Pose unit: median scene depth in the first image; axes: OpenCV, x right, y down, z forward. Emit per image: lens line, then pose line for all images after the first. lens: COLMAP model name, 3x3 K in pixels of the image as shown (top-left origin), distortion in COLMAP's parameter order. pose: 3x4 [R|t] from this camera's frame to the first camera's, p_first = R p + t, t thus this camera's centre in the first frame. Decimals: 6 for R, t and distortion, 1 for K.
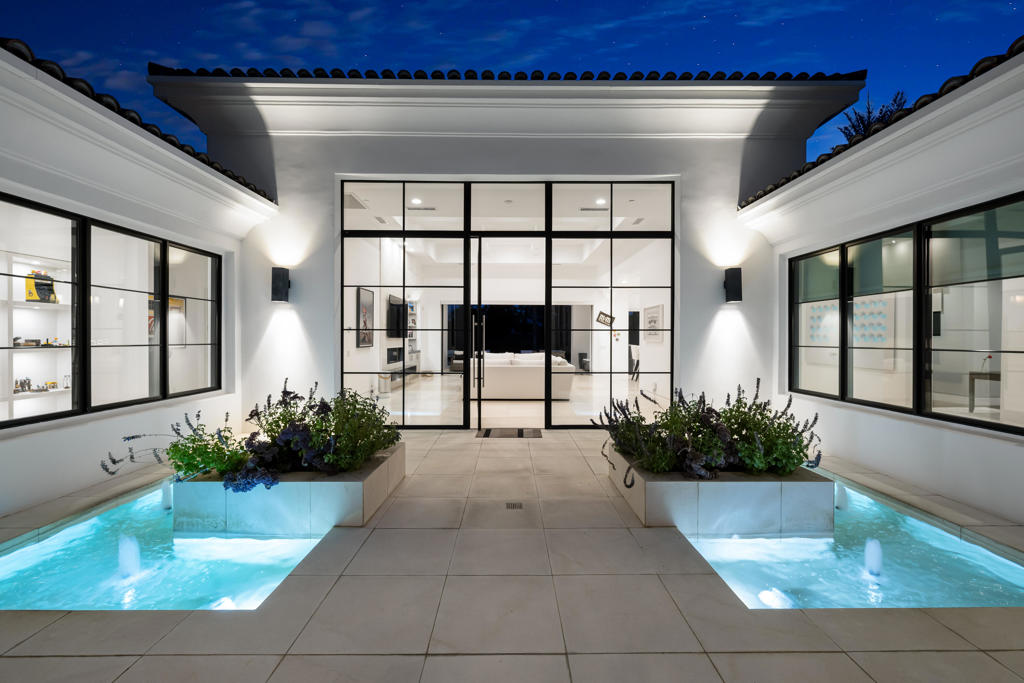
lens RADIAL K [[424.5, 0, 512.0], [0, 424.5, 341.5], [0, 0, 1]] dist [0.000184, -0.000042]
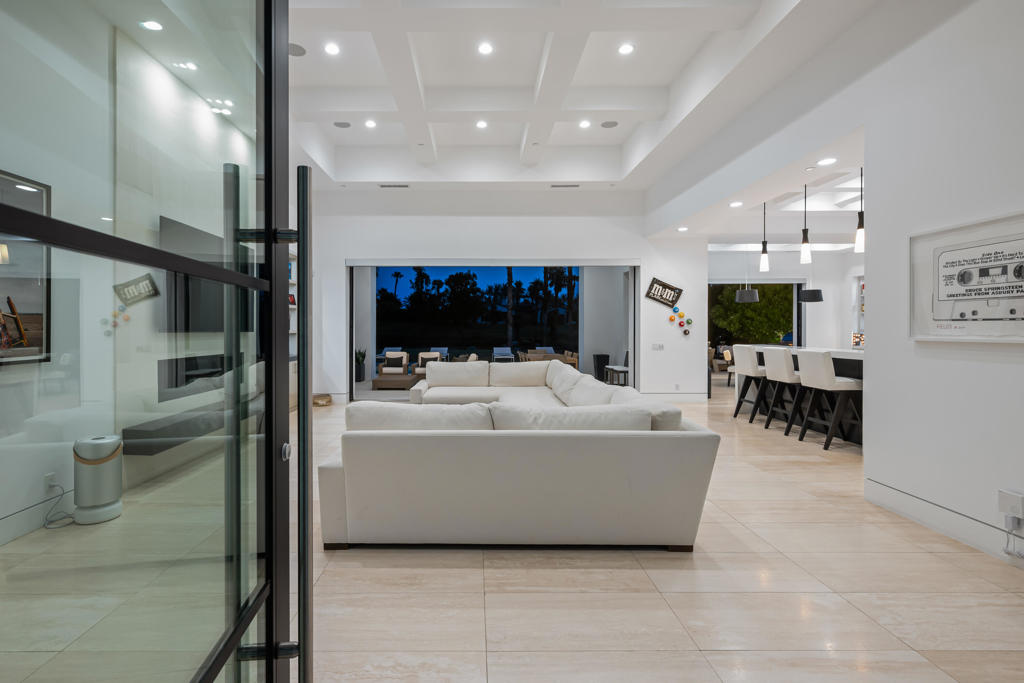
lens RADIAL K [[483.4, 0, 474.4], [0, 483.4, 333.6], [0, 0, 1]] dist [-0.002051, -0.000306]
pose [[0.999961, -0.002760, -0.008425, -0.006854], [0.002784, 0.999992, 0.002913, -0.005478], [0.008417, -0.002937, 0.999960, 0.405513]]
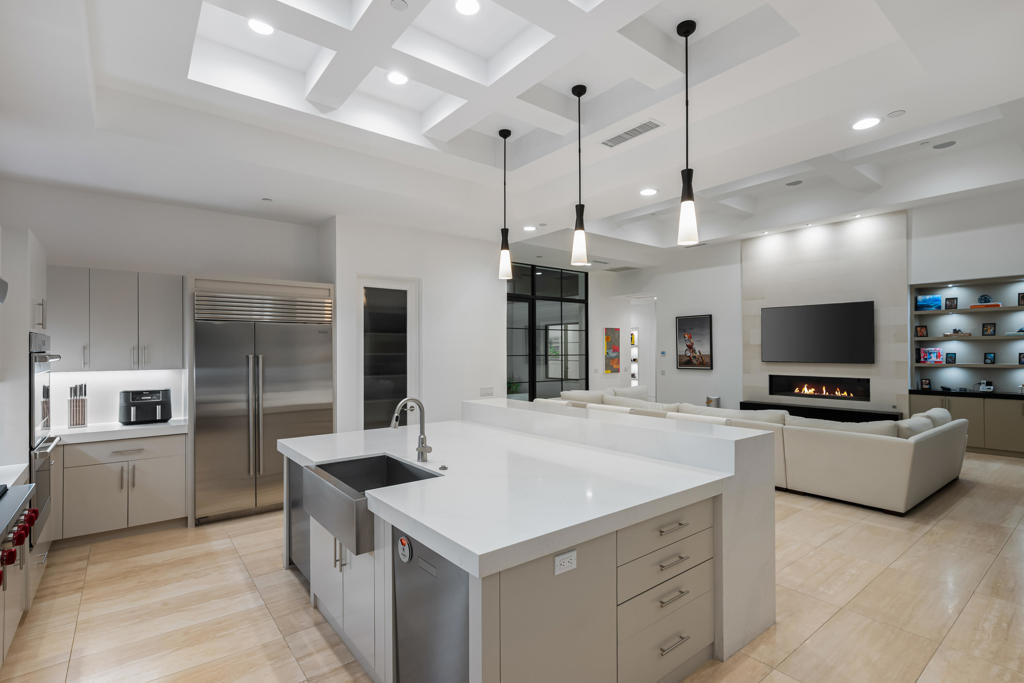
lens RADIAL K [[494.5, 0, 512.4], [0, 494.5, 347.7], [0, 0, 1]] dist [0.001351, 0.000203]
pose [[-0.787799, -0.001726, -0.615929, 0.467404], [-0.001784, 0.999998, -0.000520, -0.023538], [0.615929, 0.000689, -0.787801, 1.015850]]
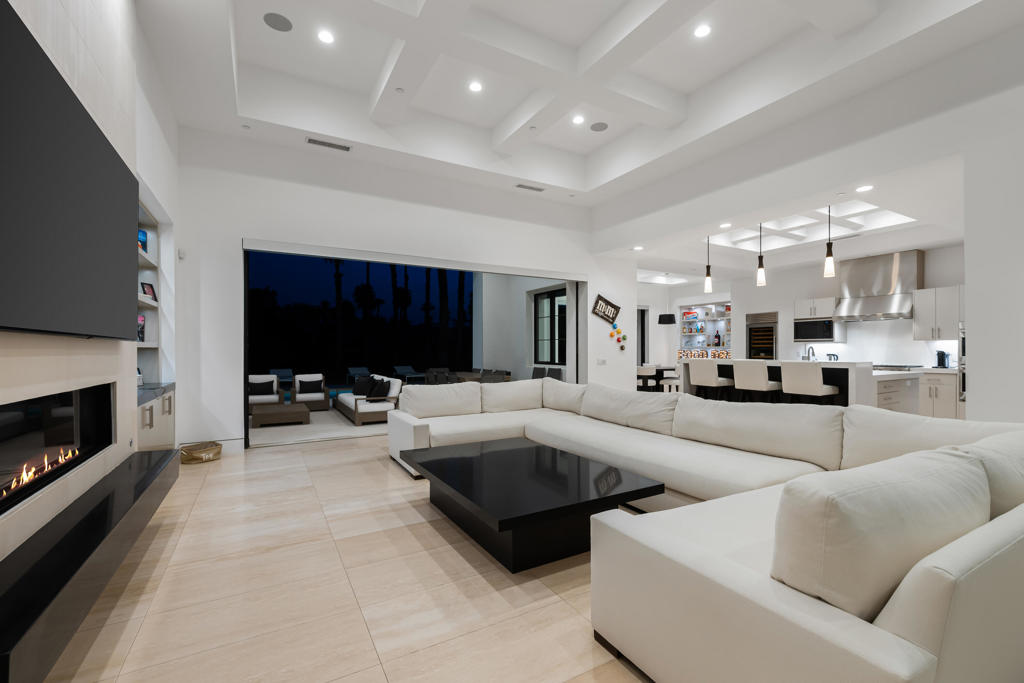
lens RADIAL K [[439.7, 0, 519.0], [0, 439.7, 350.1], [0, 0, 1]] dist [0.000678, -0.000239]
pose [[0.870987, -0.003914, 0.491290, -0.149596], [0.006108, 0.999977, -0.002862, -0.000721], [-0.491268, 0.005494, 0.870991, 0.569690]]
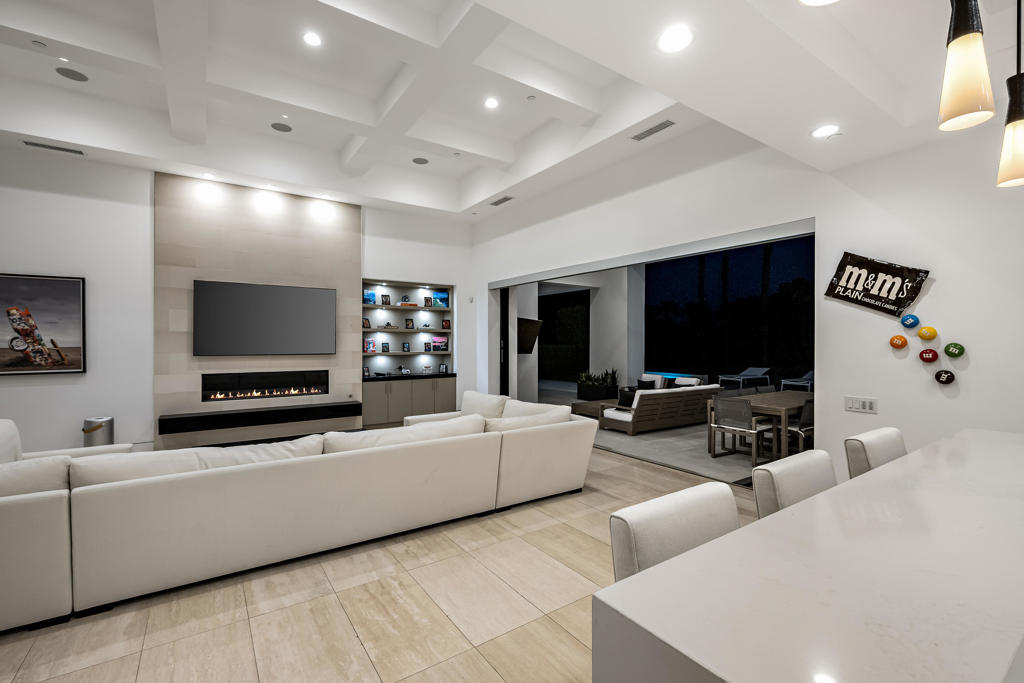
lens RADIAL K [[442.5, 0, 514.6], [0, 442.5, 340.5], [0, 0, 1]] dist [0.002546, 0.000514]
pose [[0.565134, -0.000895, -0.824998, 0.307844], [-0.006067, 0.999968, -0.005241, -0.020035], [0.824977, 0.007968, 0.565111, 0.708617]]
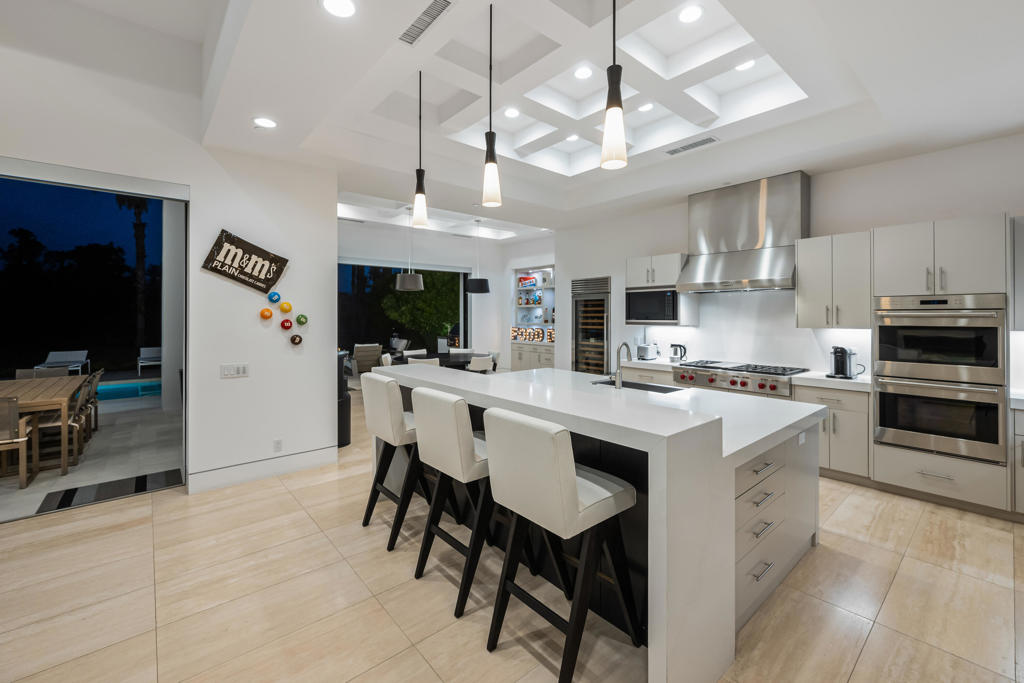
lens RADIAL K [[432.8, 0, 512.8], [0, 432.8, 314.1], [0, 0, 1]] dist [0.000694, 0.000114]
pose [[0.762286, -0.000219, 0.647241, 0.173032], [0.006127, 0.999958, -0.006878, -0.018690], [-0.647212, 0.009209, 0.762255, 0.692896]]
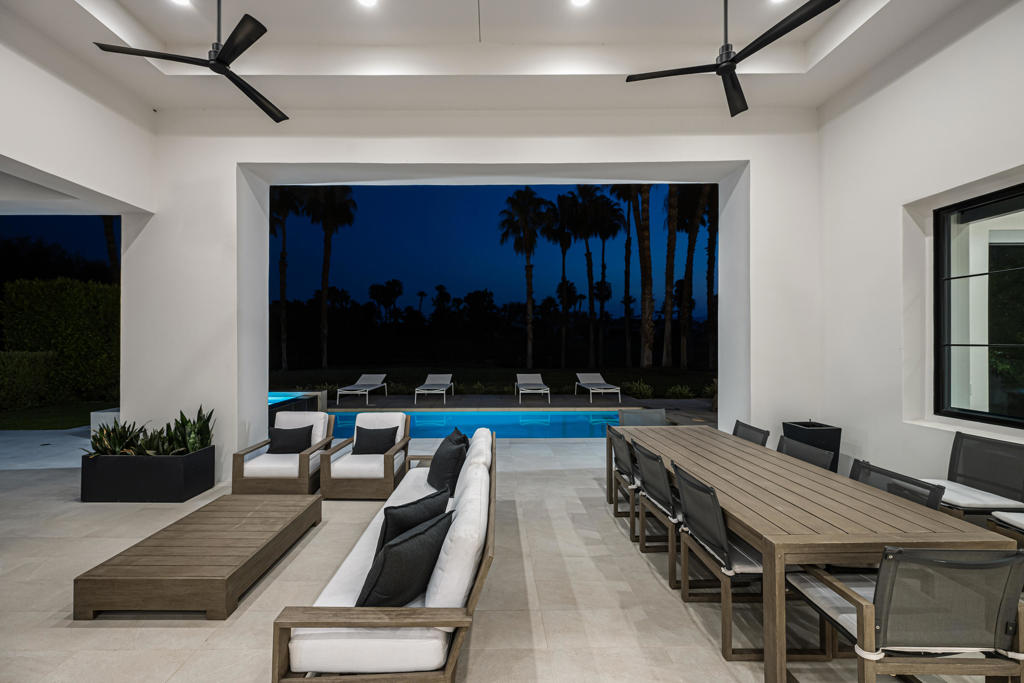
lens RADIAL K [[415.7, 0, 486.9], [0, 415.7, 344.7], [0, 0, 1]] dist [0.000182, 0.000021]
pose [[0.999815, -0.003348, -0.018935, -0.008306], [0.003335, 0.999994, -0.000700, -0.021057], [0.018937, 0.000637, 0.999820, 0.980337]]
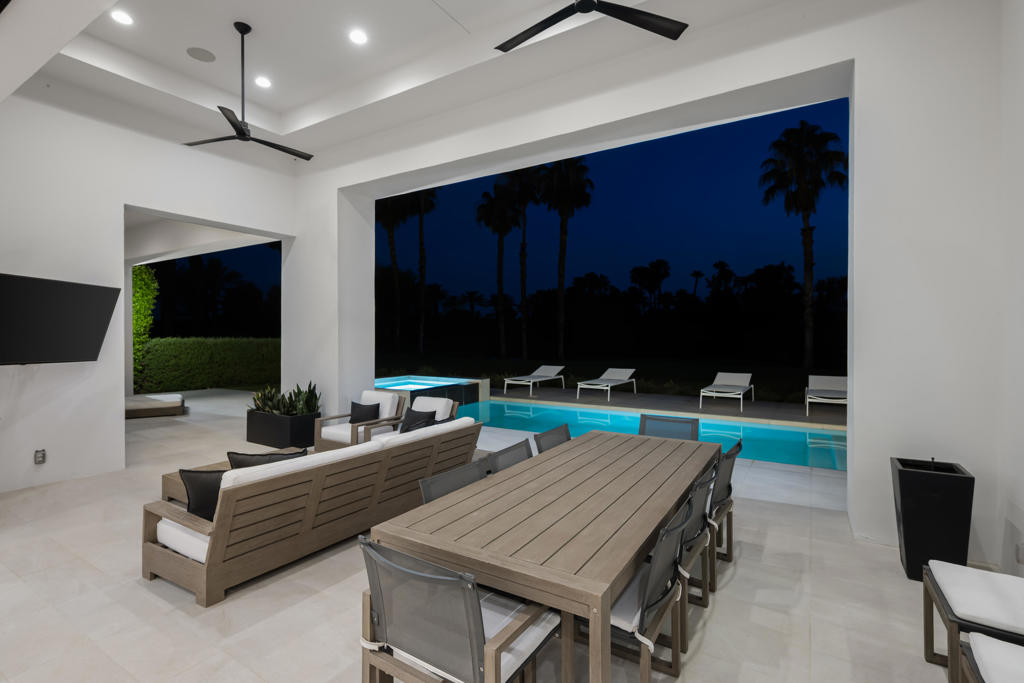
lens RADIAL K [[472.8, 0, 509.3], [0, 472.8, 329.8], [0, 0, 1]] dist [0.026565, 0.000061]
pose [[0.843804, -0.006333, -0.536615, 0.171767], [-0.000764, 0.999915, -0.013002, -0.019987], [0.536652, 0.011382, 0.843727, 0.998892]]
